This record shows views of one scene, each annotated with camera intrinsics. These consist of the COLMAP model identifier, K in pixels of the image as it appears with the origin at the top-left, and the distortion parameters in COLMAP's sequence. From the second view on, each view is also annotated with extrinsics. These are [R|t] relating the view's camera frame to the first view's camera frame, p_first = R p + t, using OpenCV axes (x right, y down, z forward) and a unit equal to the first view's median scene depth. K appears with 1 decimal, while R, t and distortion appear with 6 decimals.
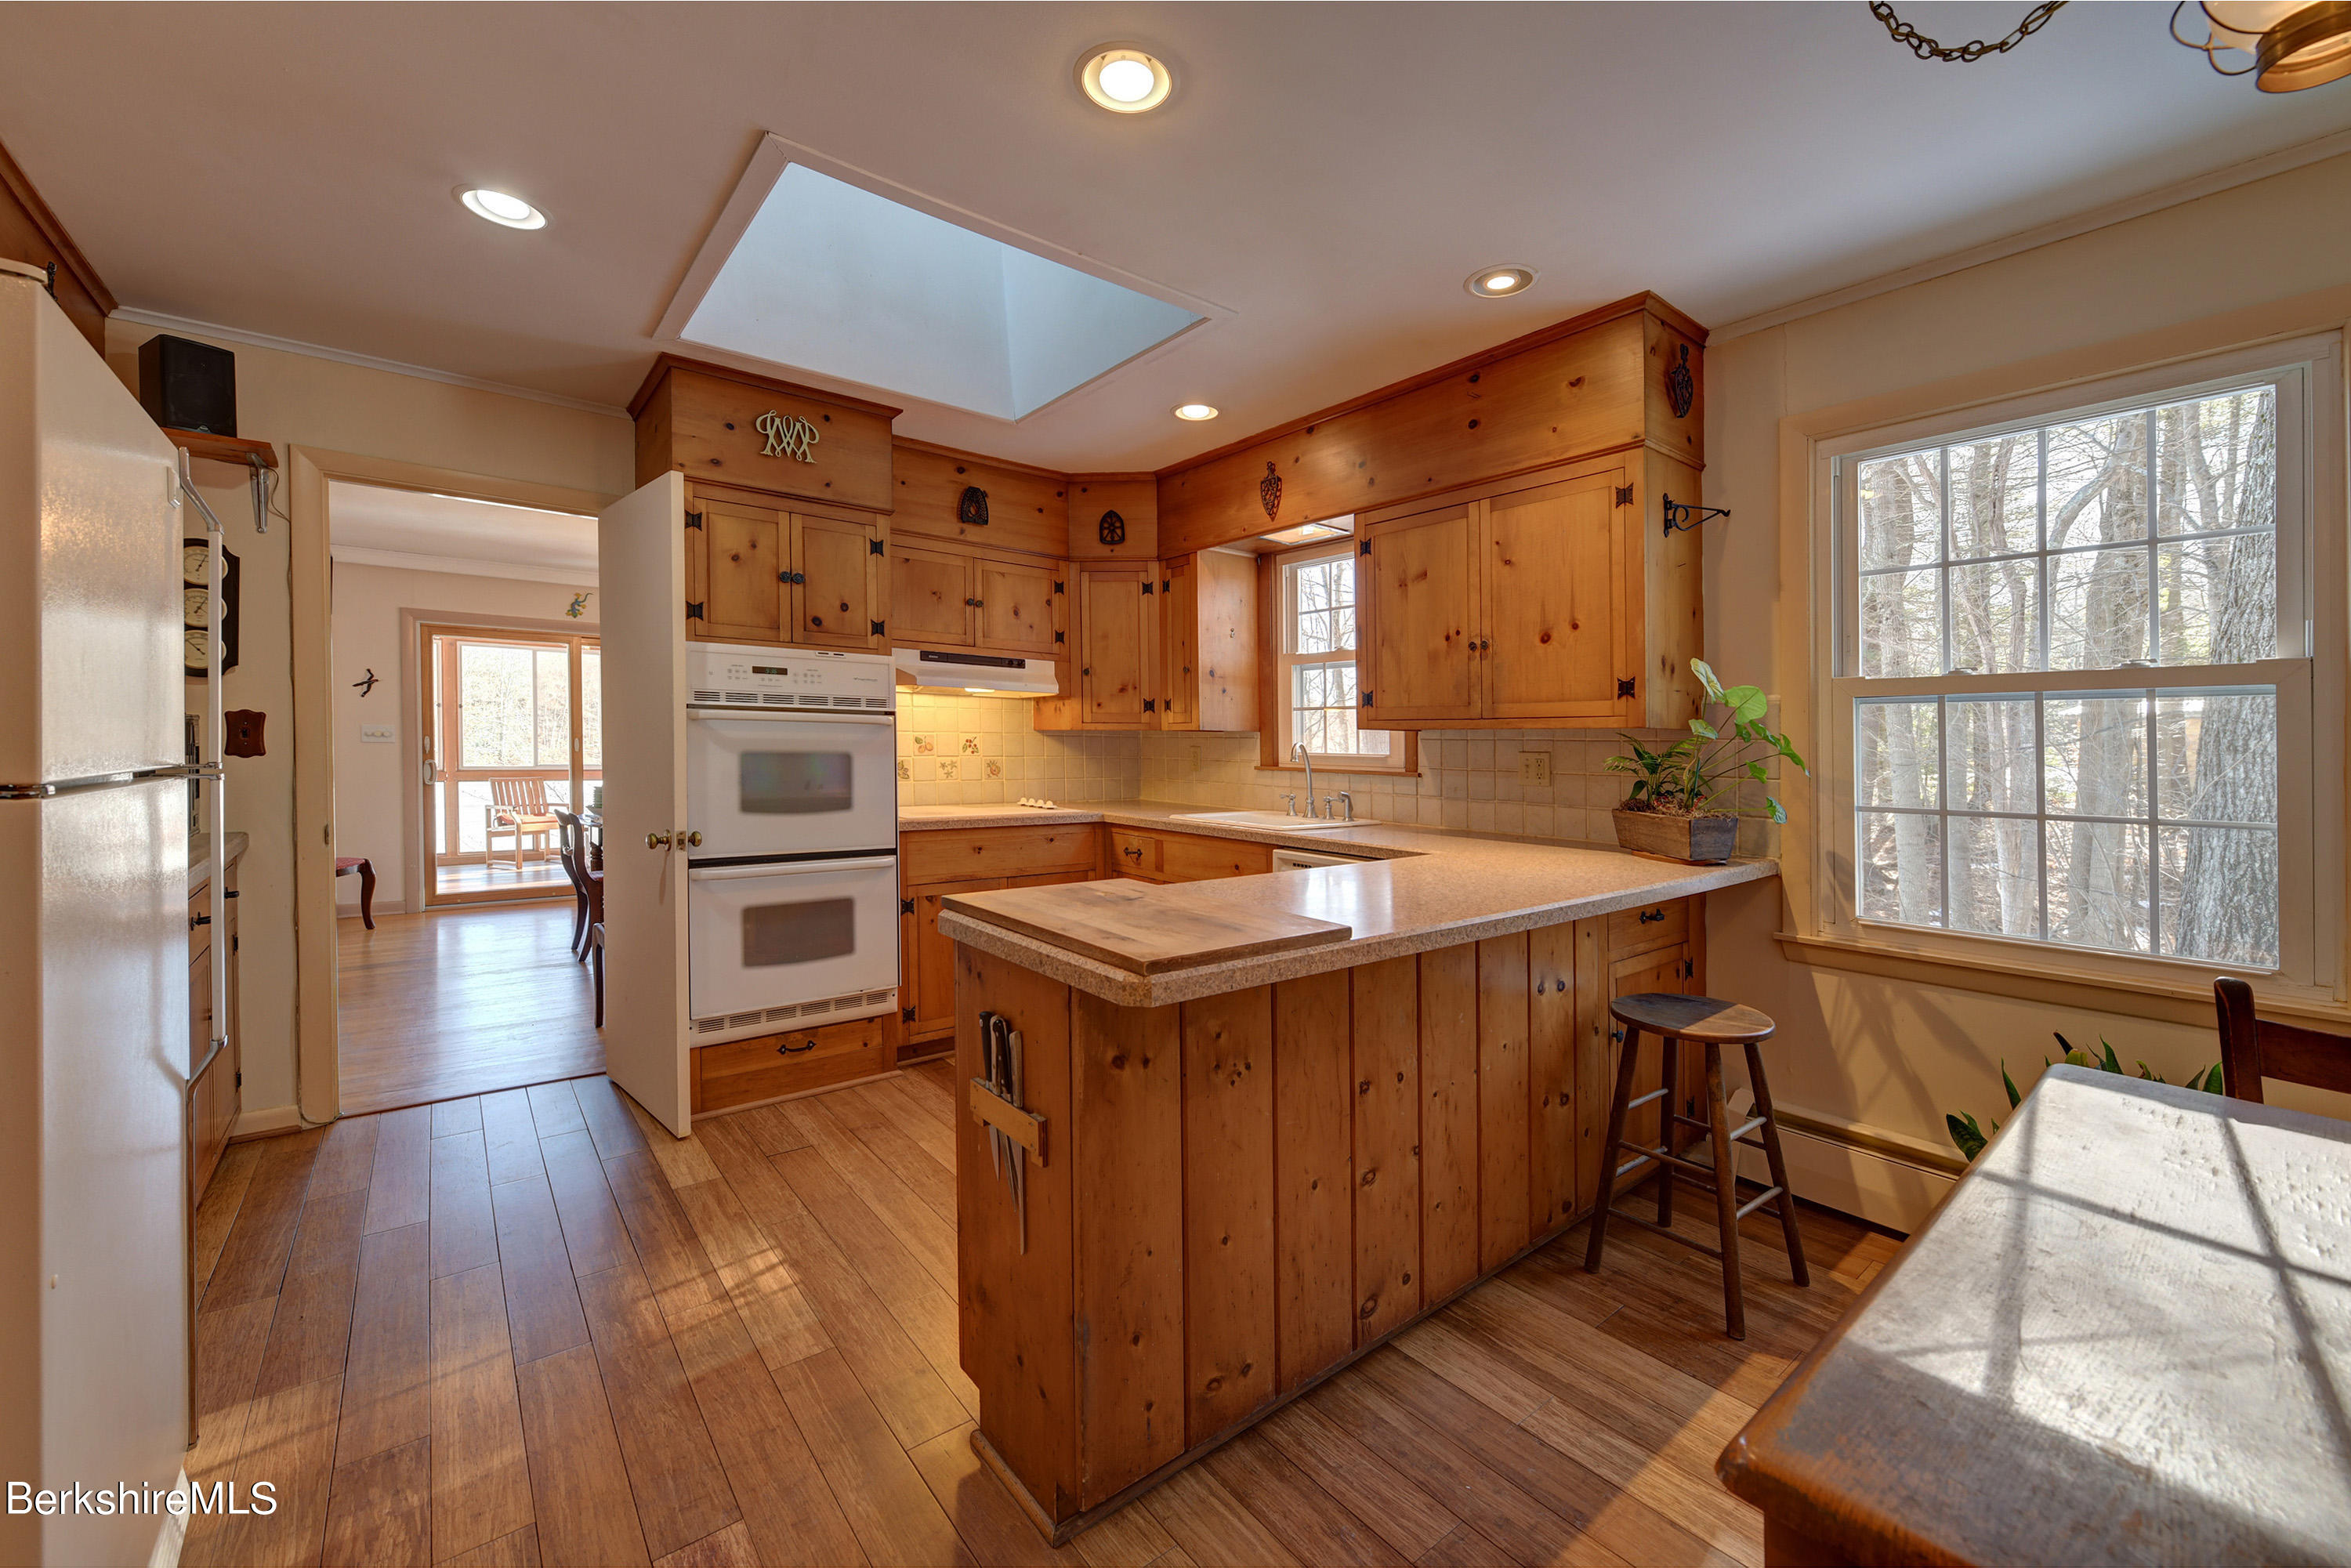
lens RADIAL K [[934.5, 0, 1181.3], [0, 934.5, 749.0], [0, 0, 1]] dist [0.001781, -0.002062]
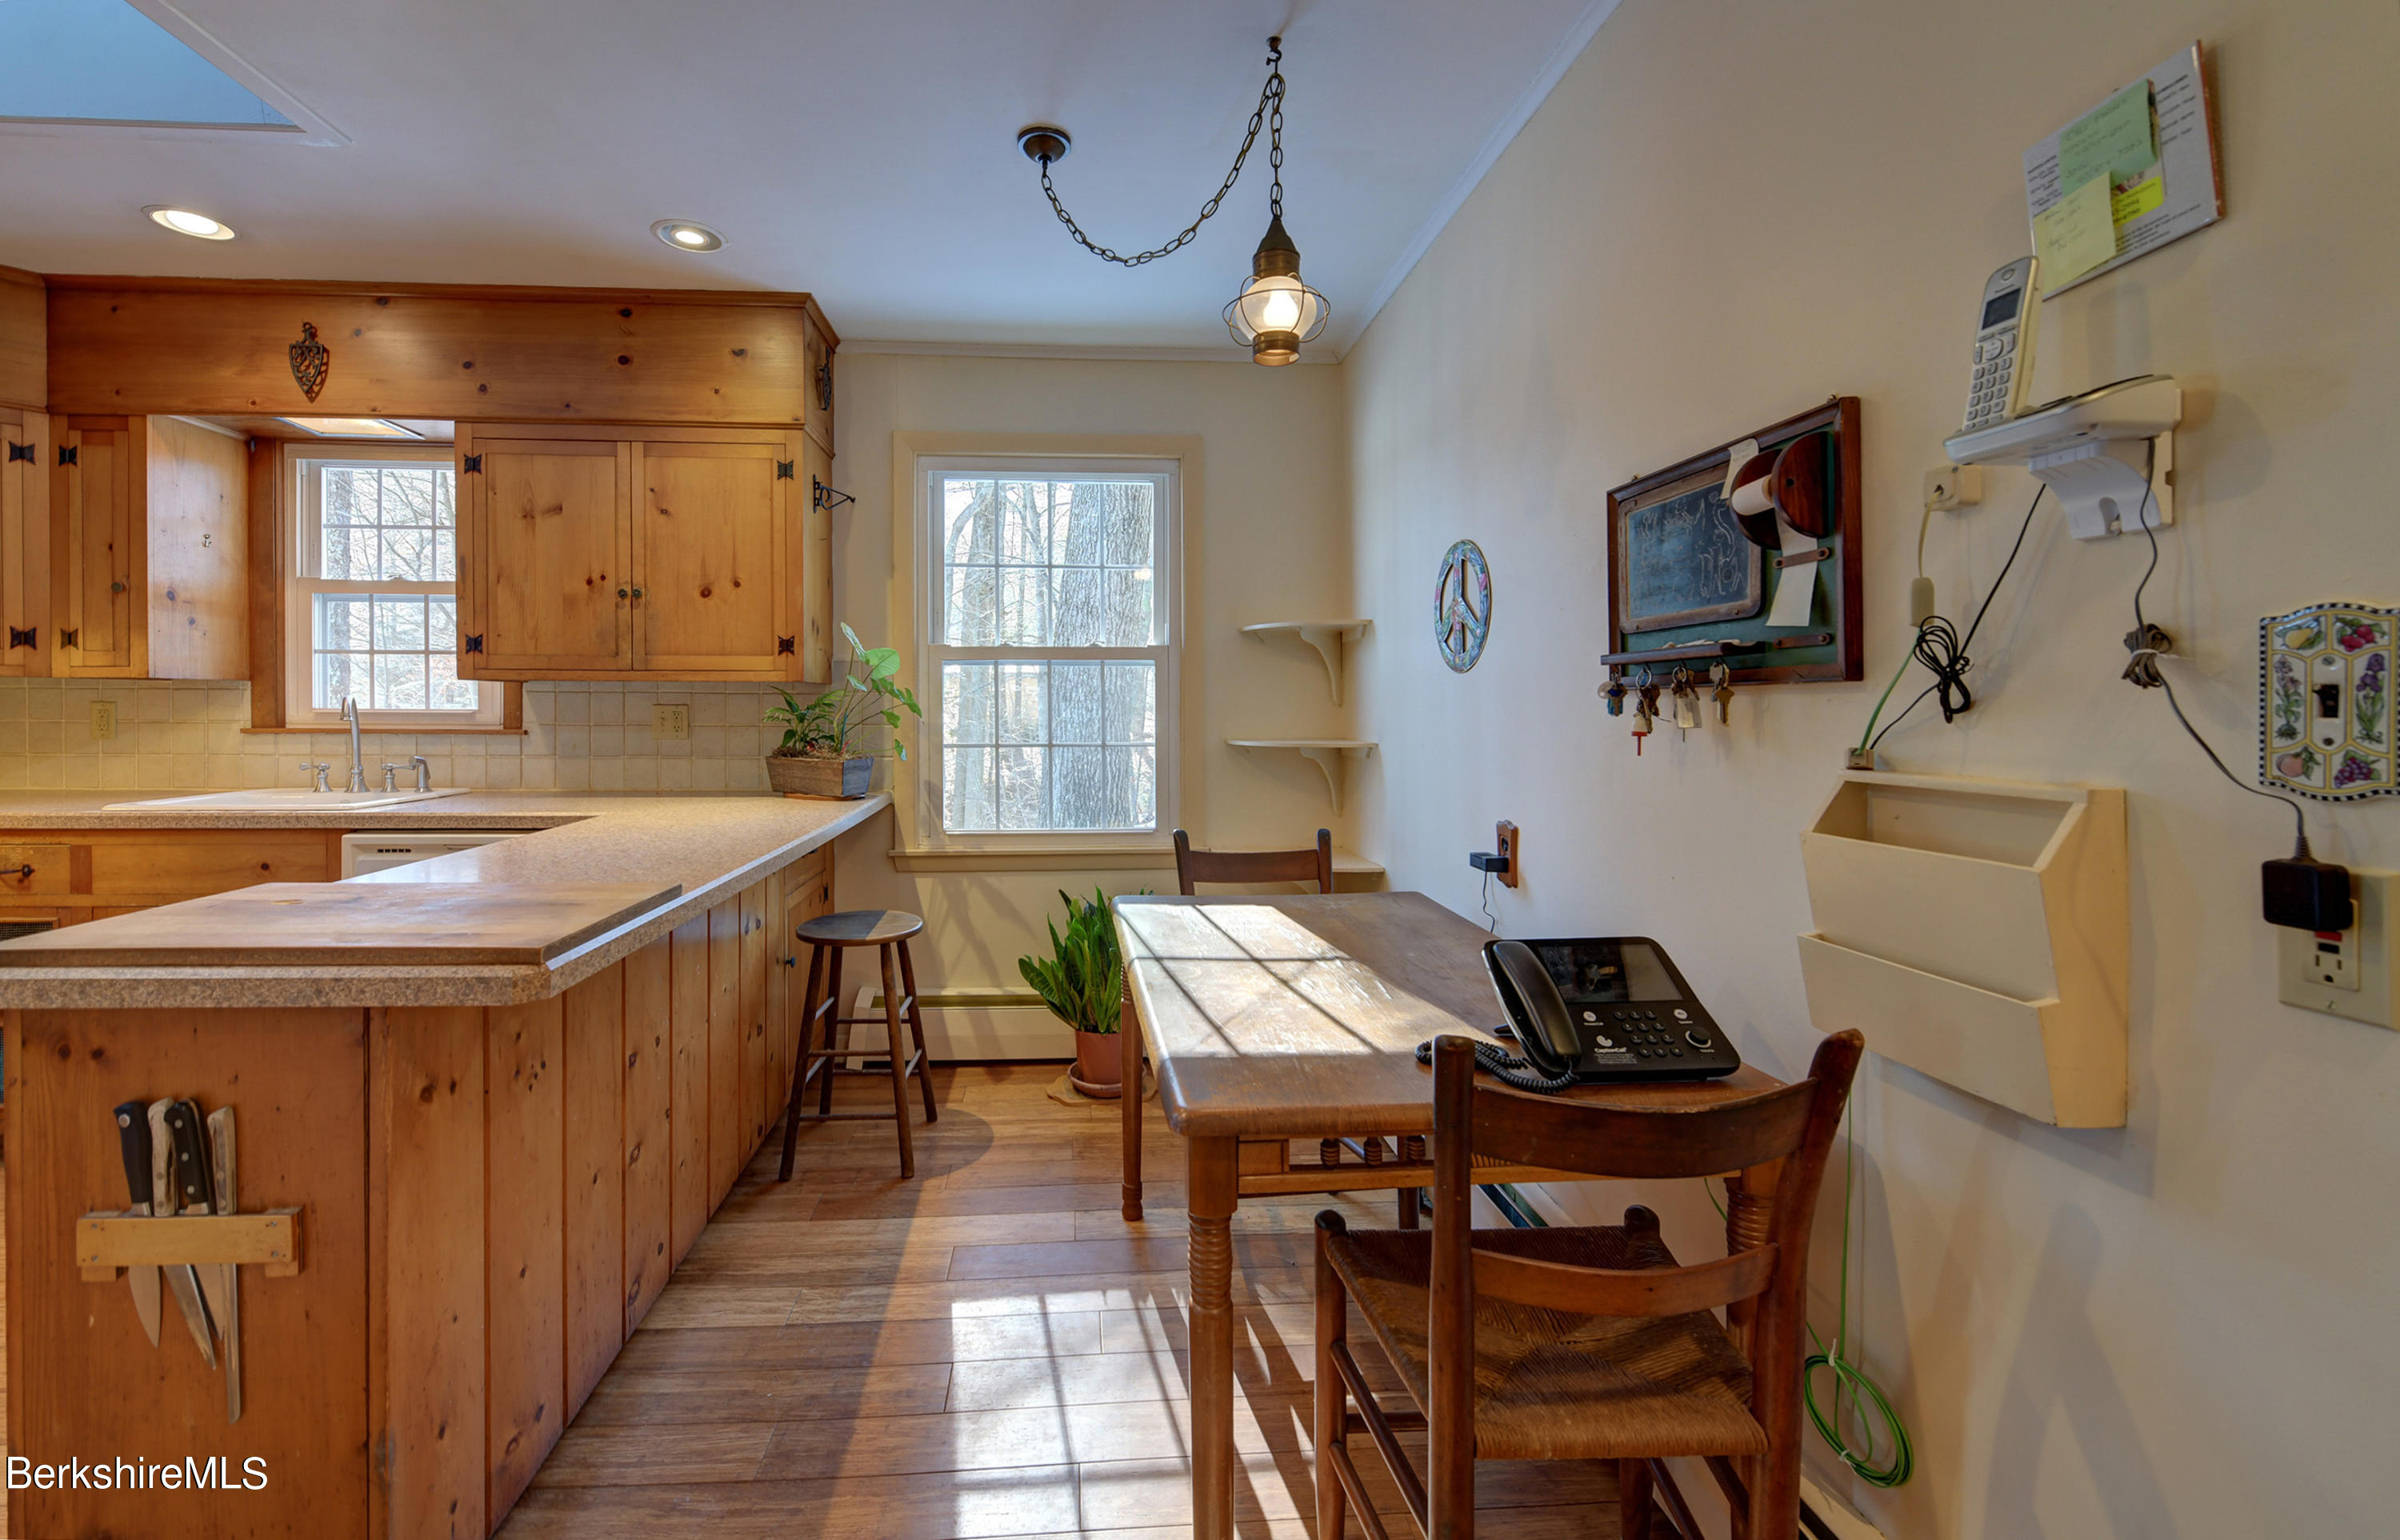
lens RADIAL K [[971.8, 0, 1128.4], [0, 971.8, 697.6], [0, 0, 1]] dist [-0.002017, -0.001069]
pose [[0.578543, -0.003346, 0.815645, -0.181943], [0.006733, 0.999977, -0.000674, -0.000428], [-0.815624, 0.005882, 0.578553, 0.011451]]
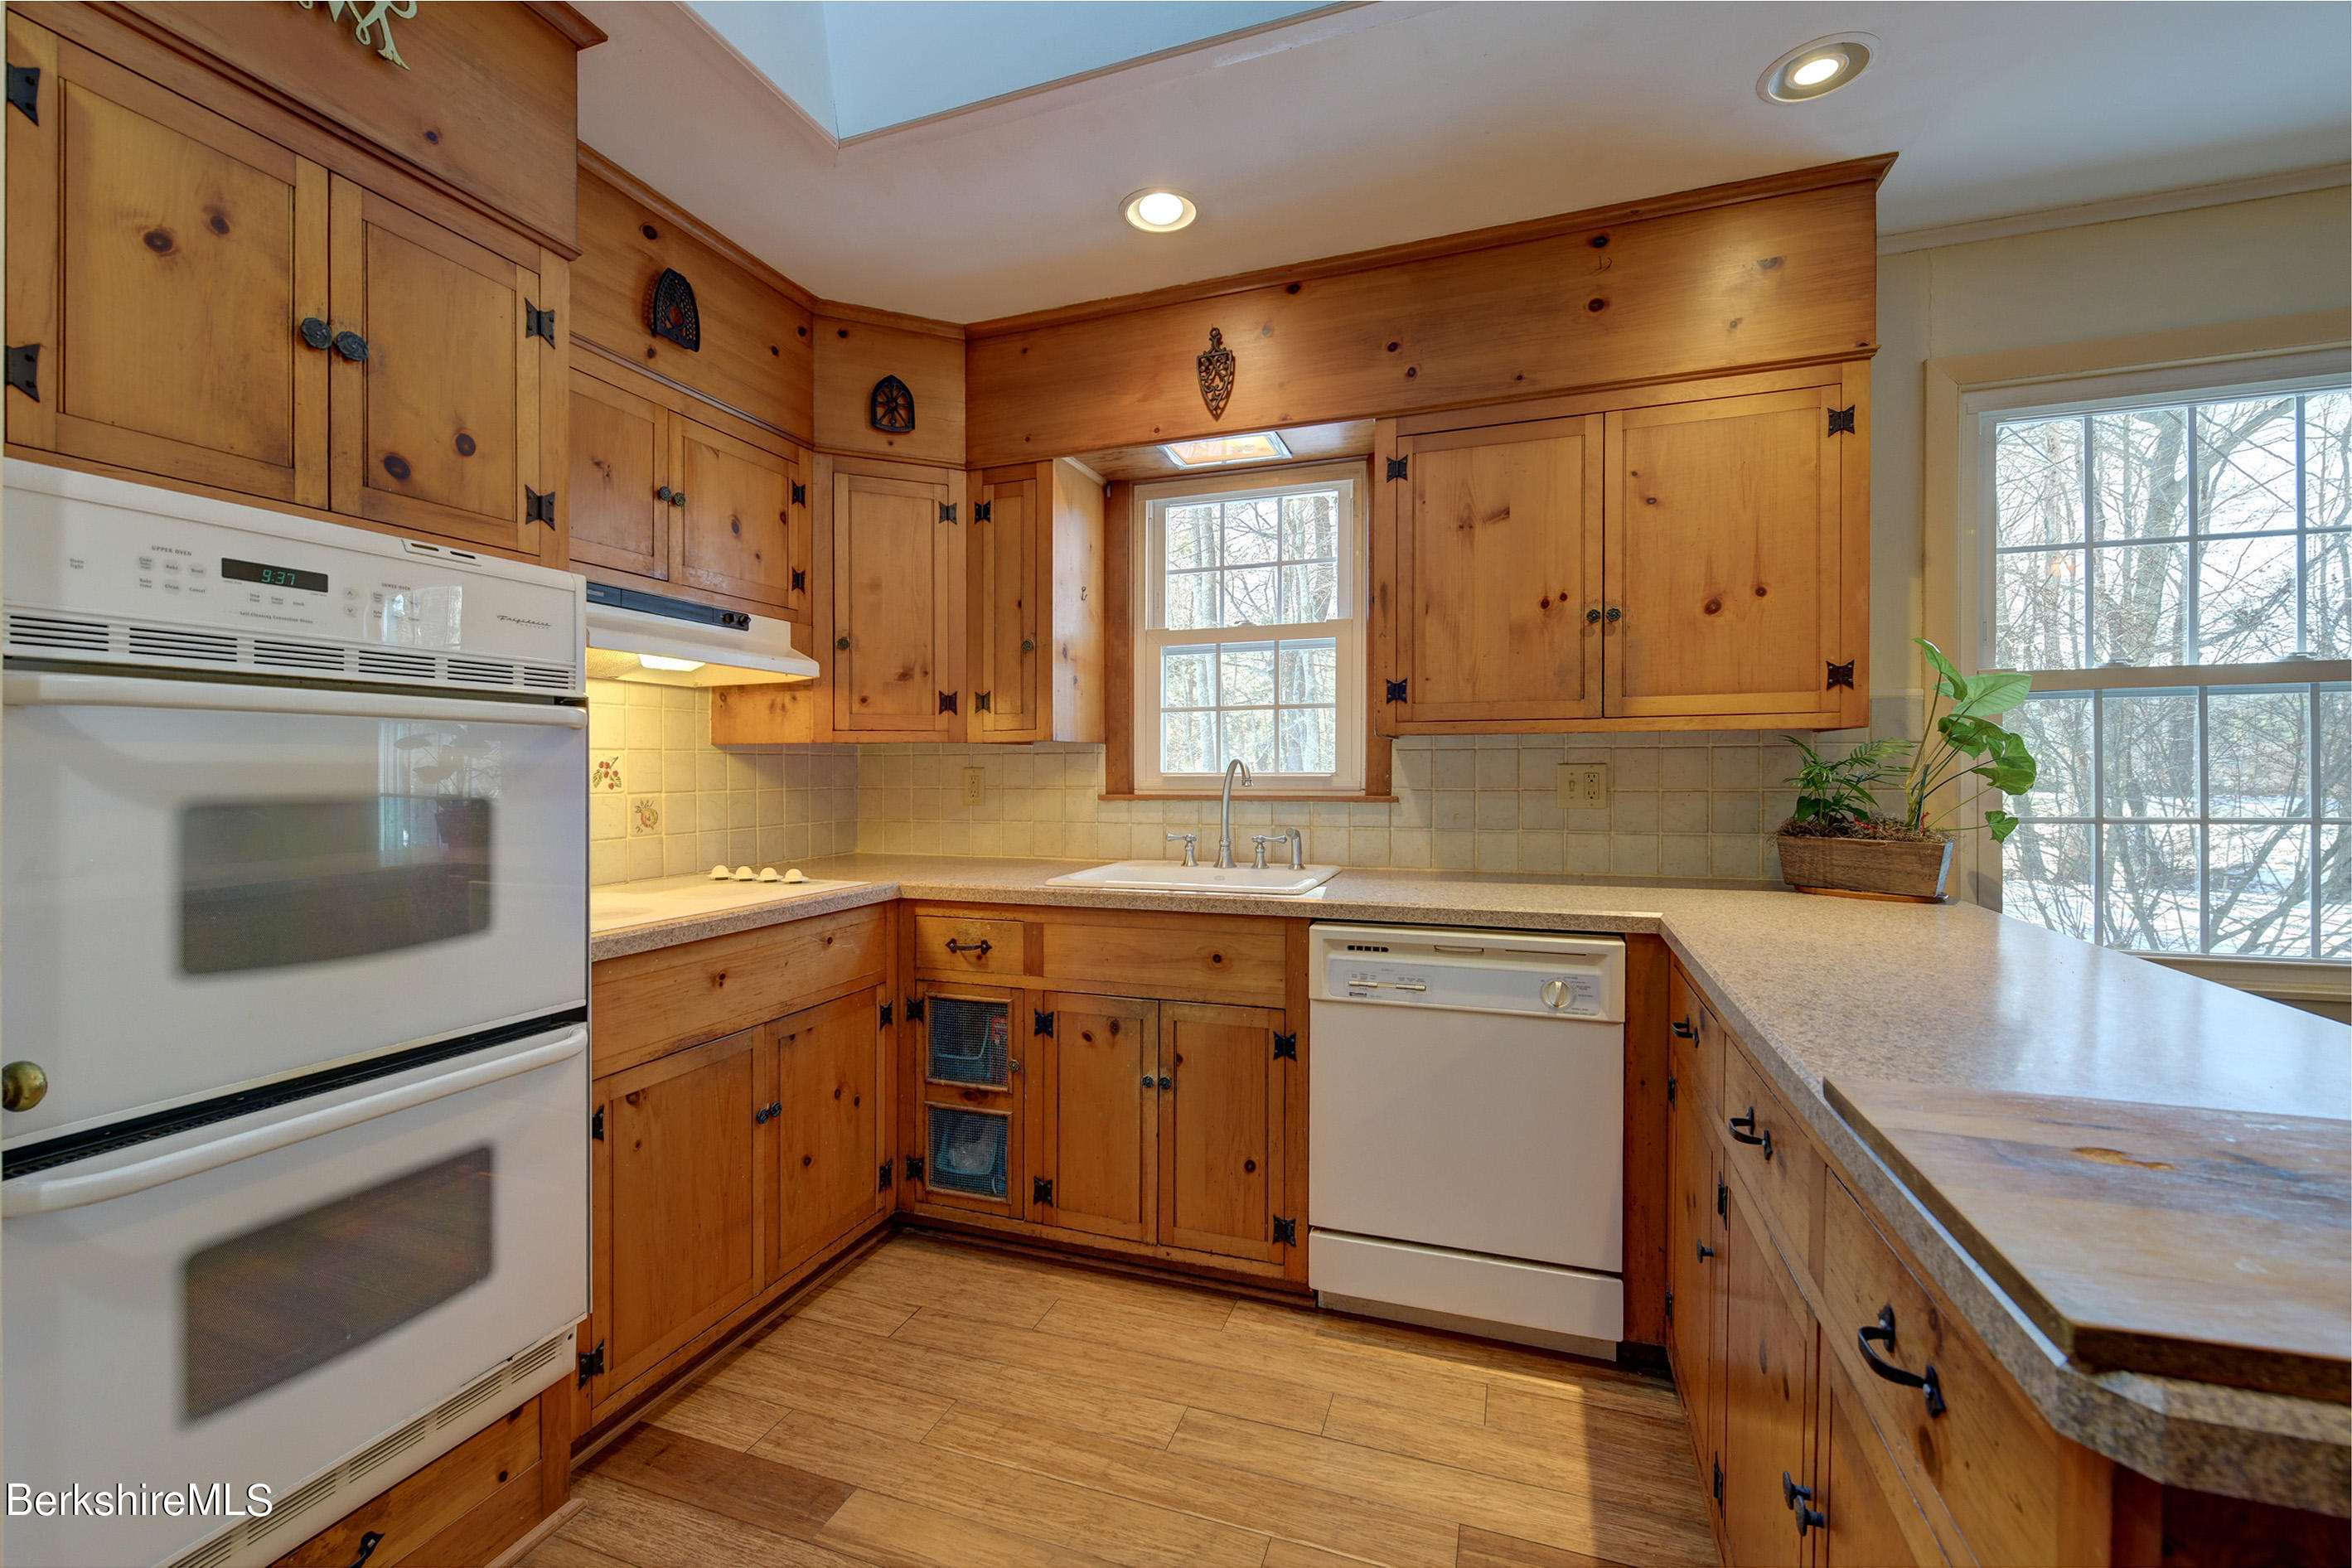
lens RADIAL K [[998.6, 0, 1154.9], [0, 998.6, 745.3], [0, 0, 1]] dist [0.003863, -0.000820]
pose [[0.858067, -0.007815, 0.513478, -0.342944], [0.020685, 0.999599, -0.019352, -0.003203], [-0.513120, 0.027226, 0.857885, 0.485508]]
